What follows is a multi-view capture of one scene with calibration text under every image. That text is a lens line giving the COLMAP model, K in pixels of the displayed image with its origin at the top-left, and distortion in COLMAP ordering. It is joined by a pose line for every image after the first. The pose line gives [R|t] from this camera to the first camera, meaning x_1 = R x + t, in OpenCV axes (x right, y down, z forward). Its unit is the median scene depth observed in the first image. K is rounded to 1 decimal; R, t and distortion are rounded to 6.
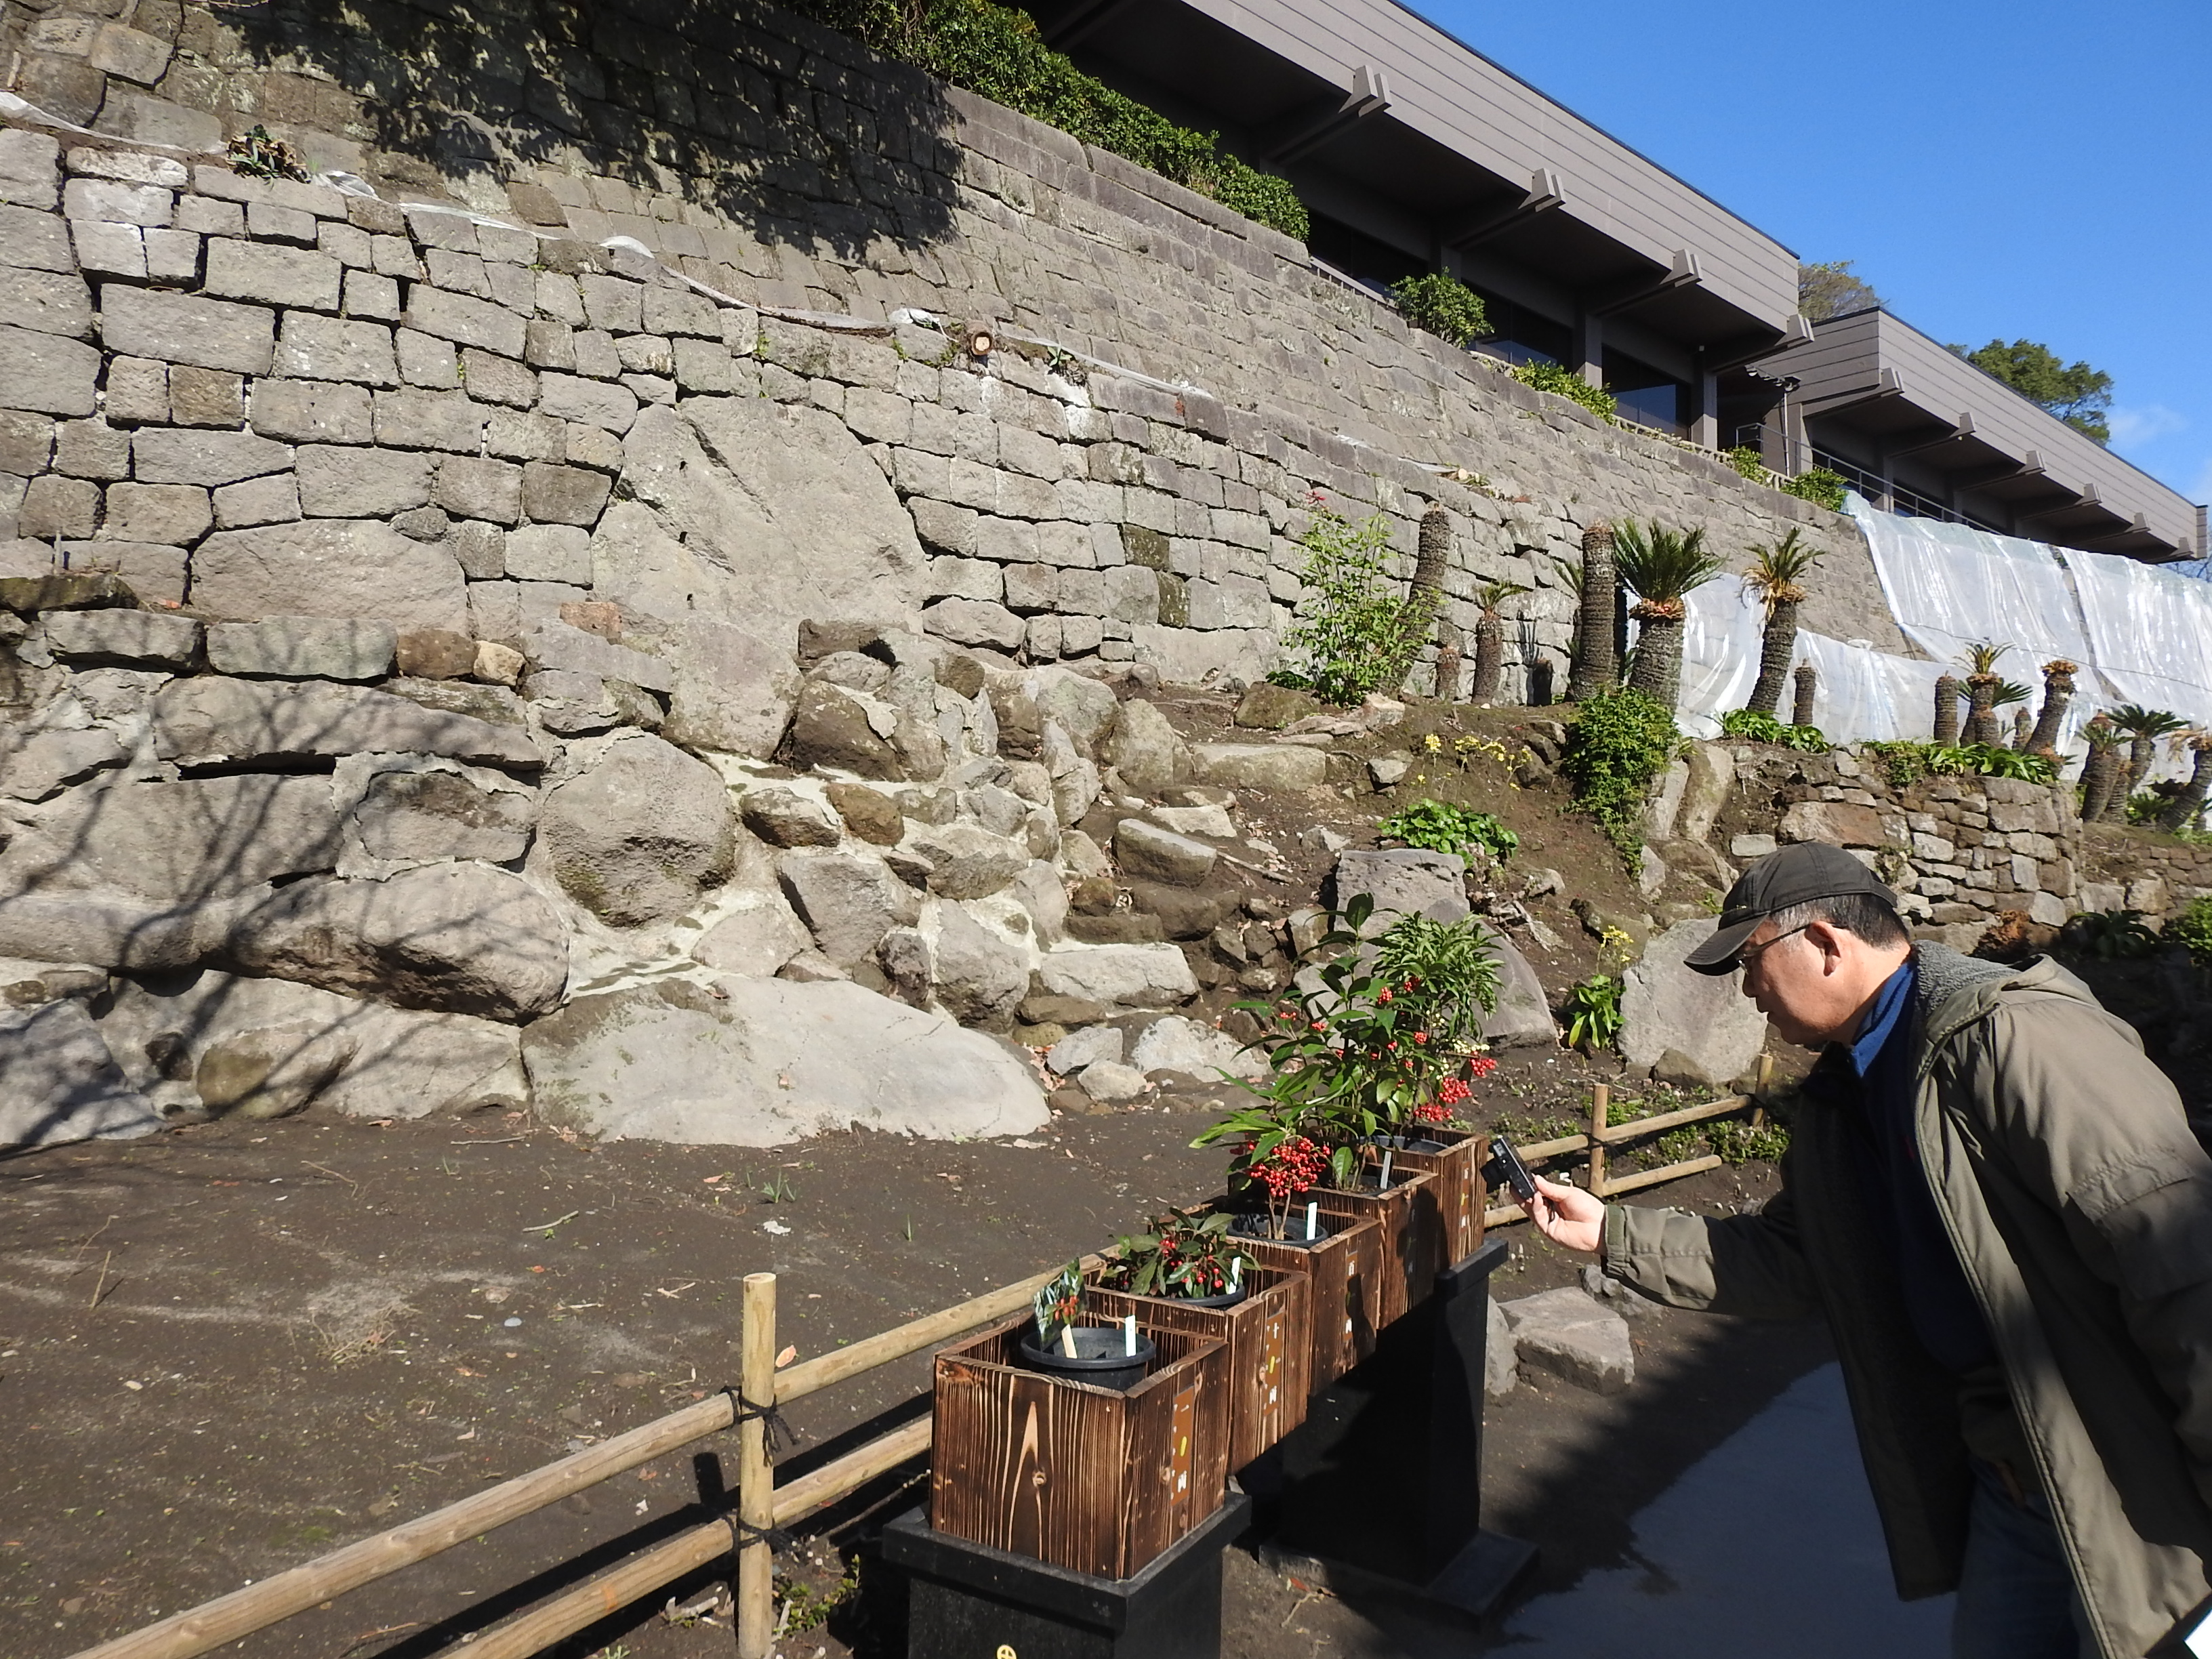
lens RADIAL K [[1587.4, 0, 1106.0], [0, 1587.4, 829.5], [0, 0, 1]] dist [0.001286, -0.001713]
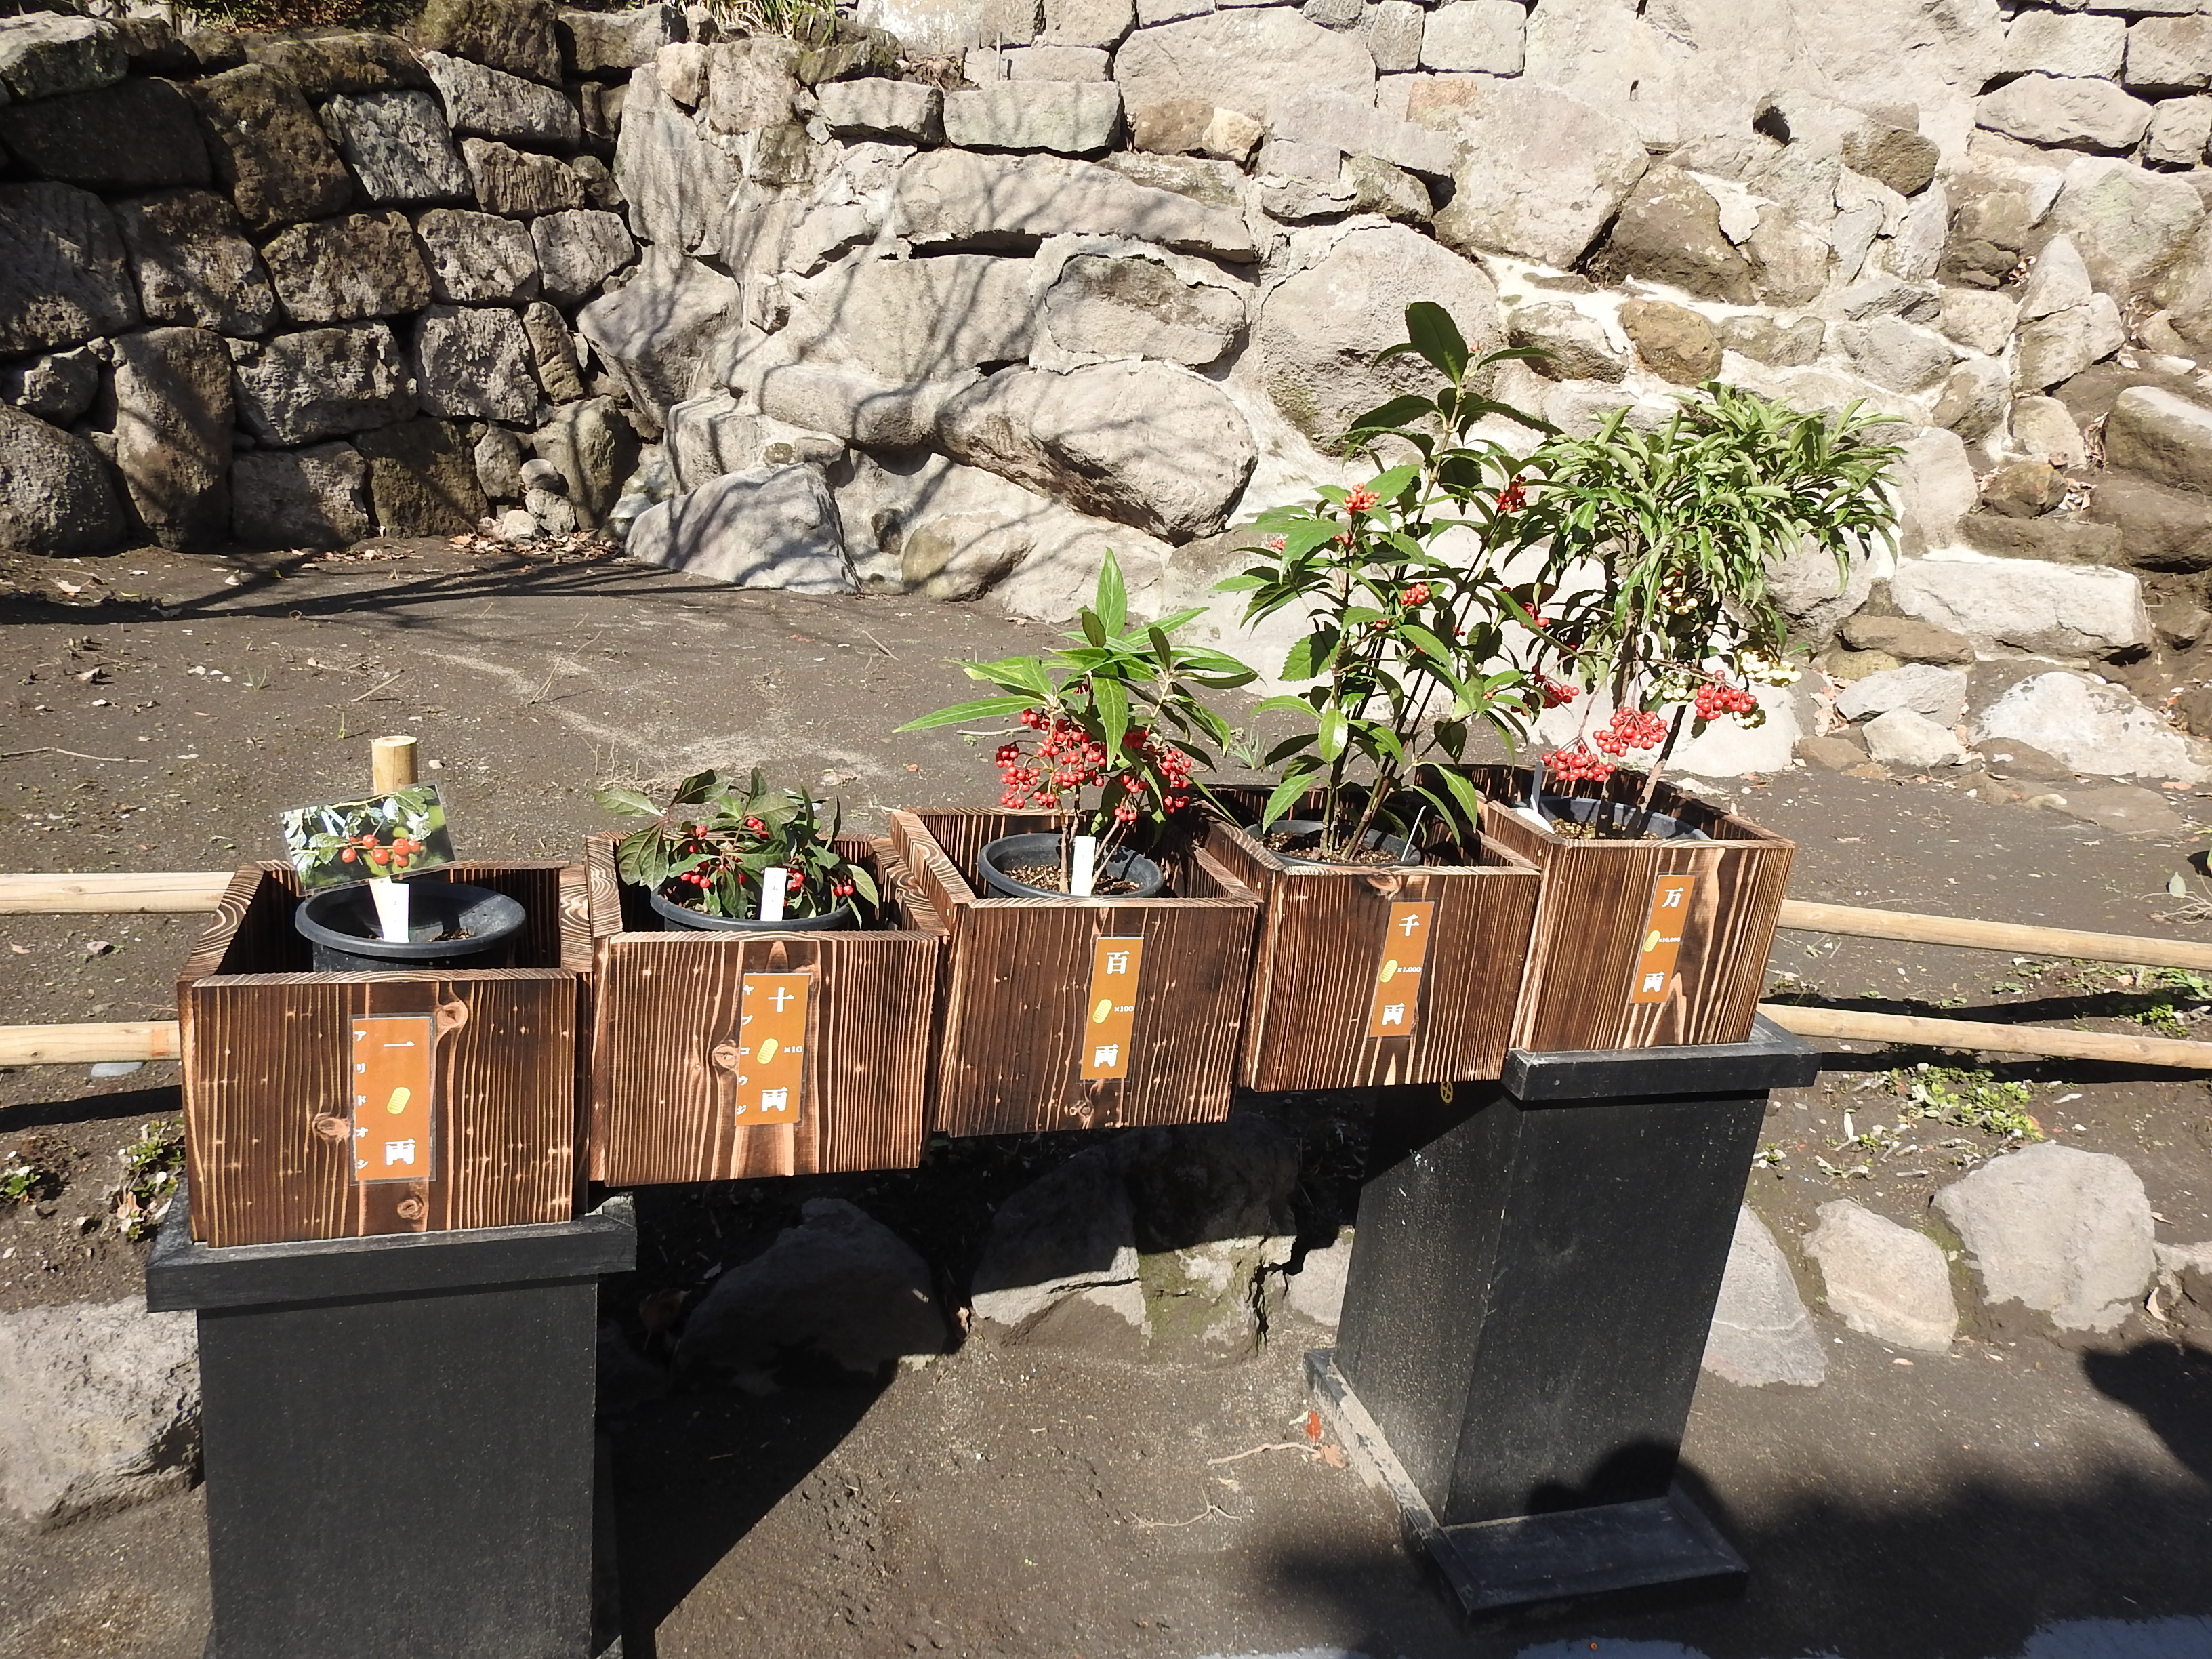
lens RADIAL K [[1587.4, 0, 1106.0], [0, 1587.4, 829.5], [0, 0, 1]] dist [0.001286, -0.001713]
pose [[0.746925, 0.229921, -0.623891, 0.178934], [-0.072187, 0.960805, 0.267660, 0.030780], [0.660978, -0.154885, 0.734247, 0.217803]]
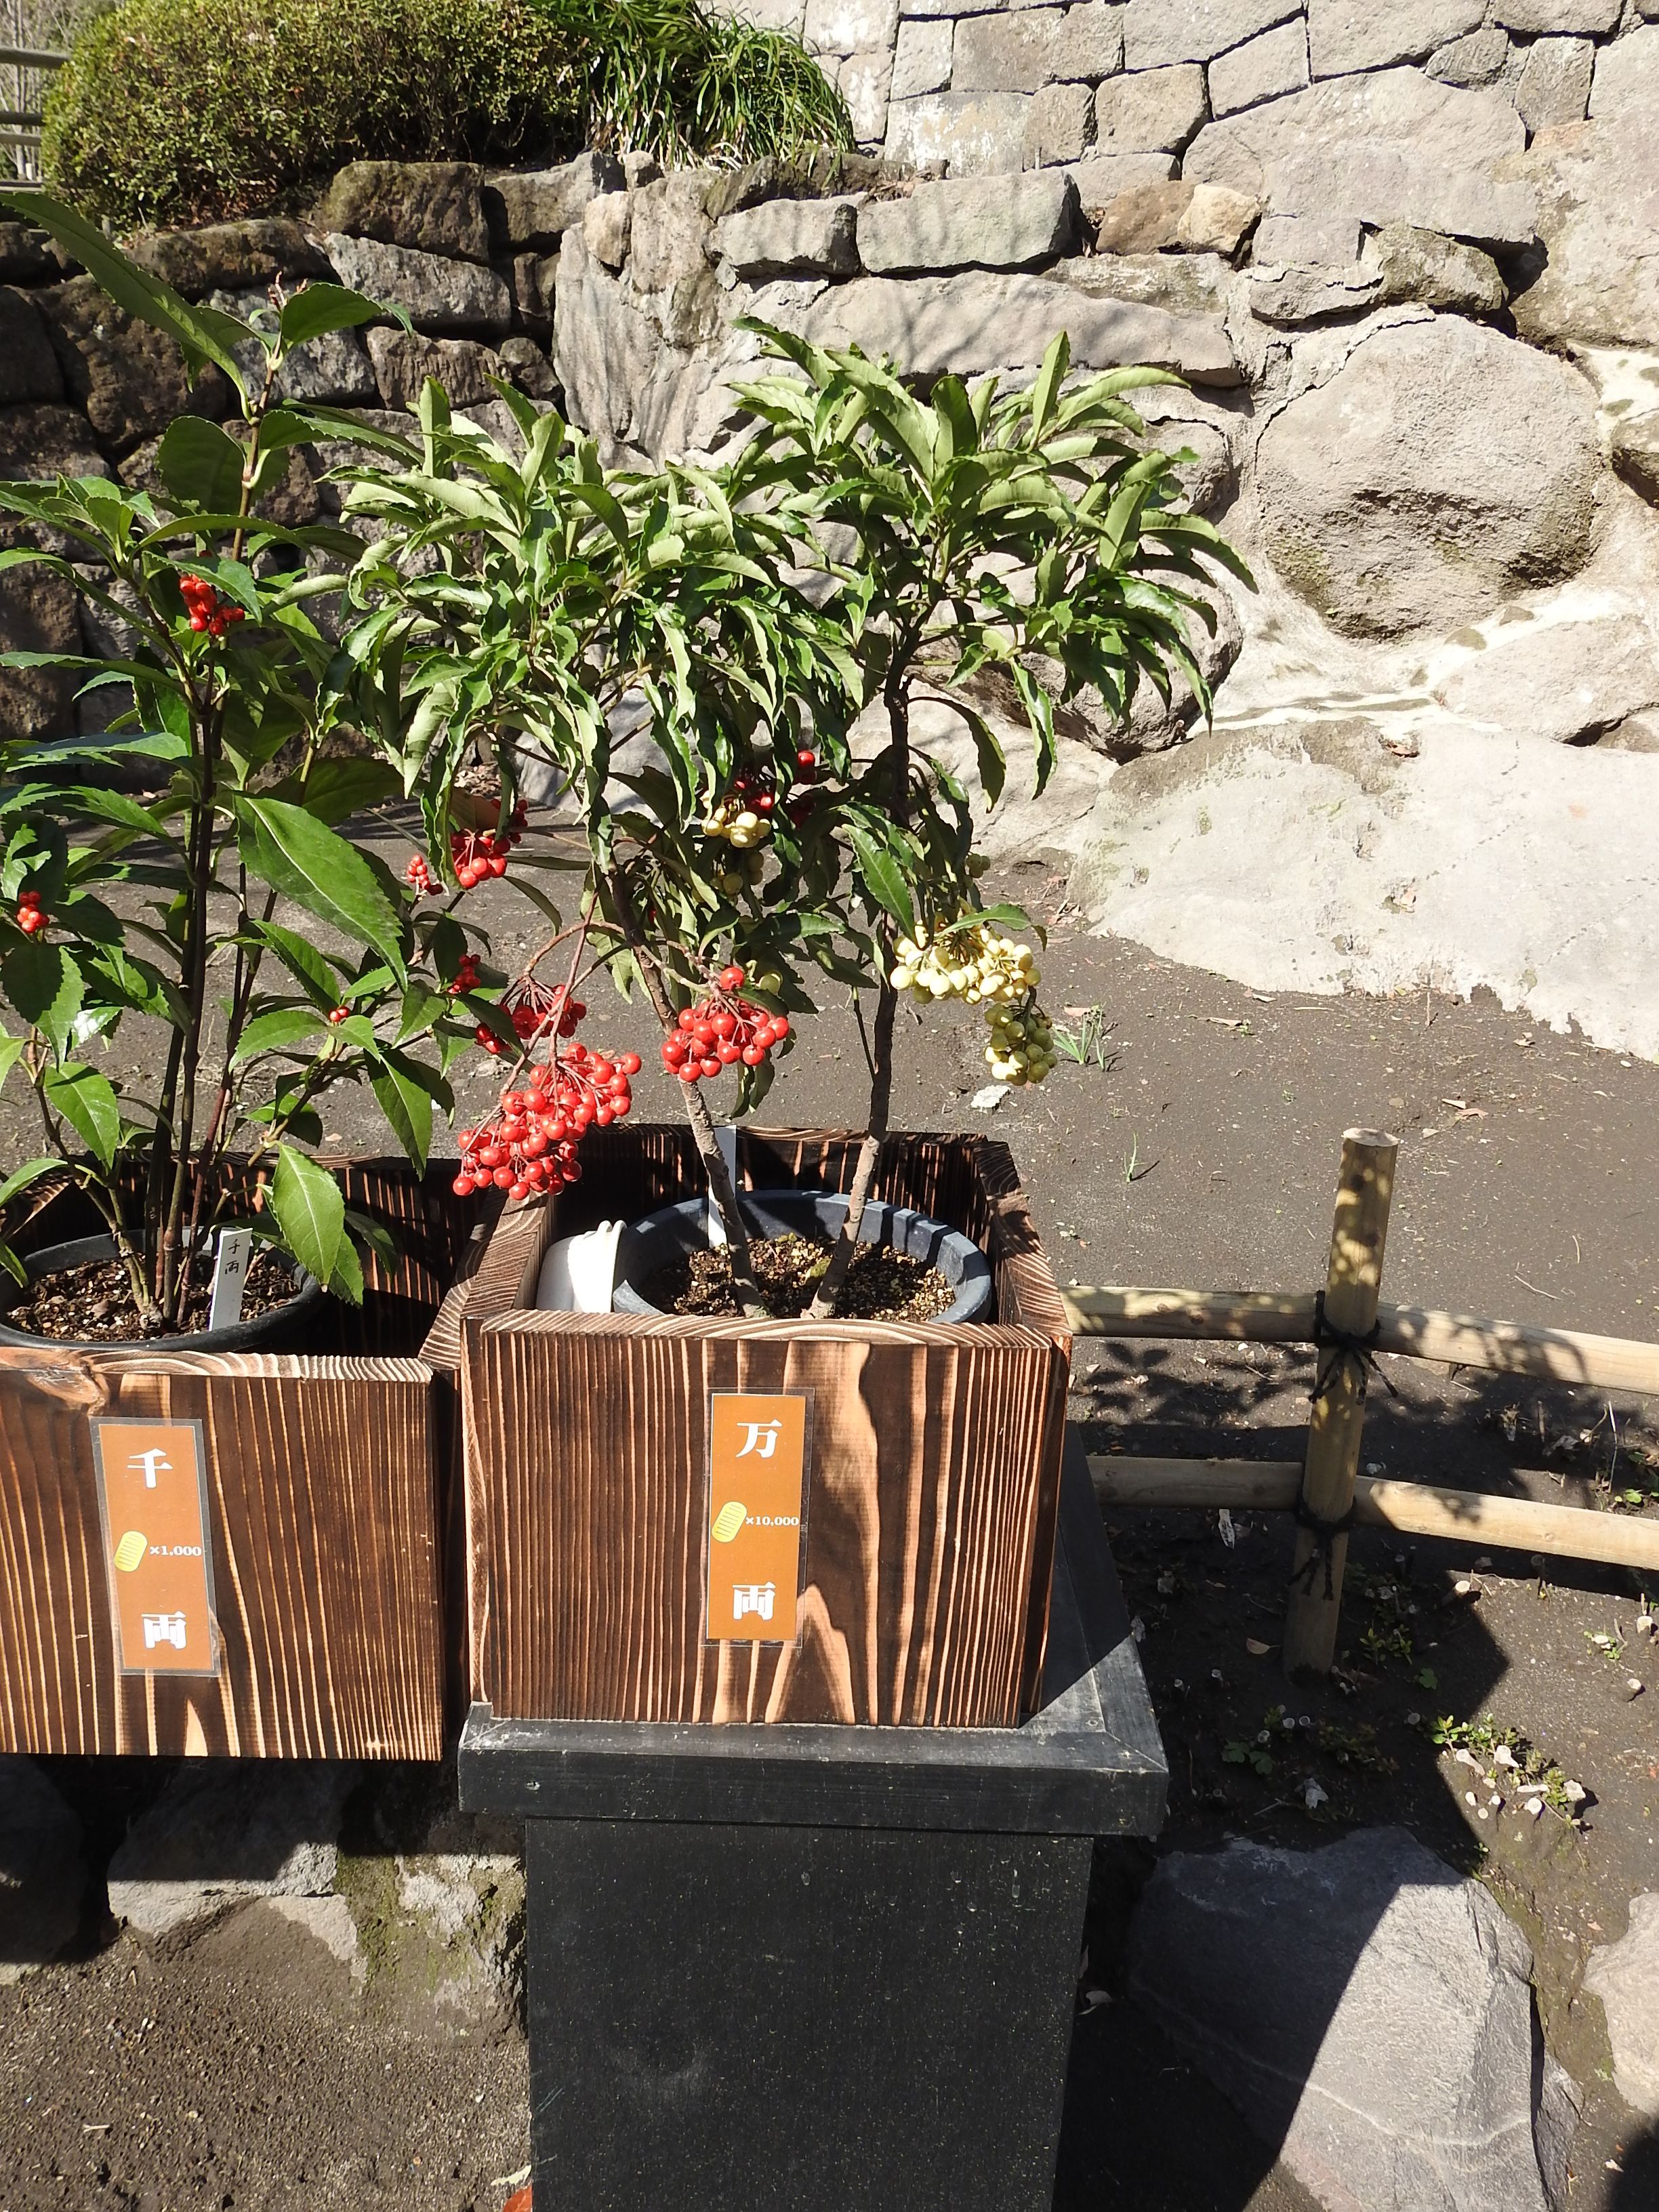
lens RADIAL K [[1741.1, 0, 829.5], [0, 1741.1, 1106.0], [0, 0, 1]] dist [-0.002834, 0.001326]
pose [[0.527385, 0.255694, -0.810238, 0.193919], [-0.018637, 0.956892, 0.289844, 0.038406], [0.849422, -0.137759, 0.509416, 0.384014]]
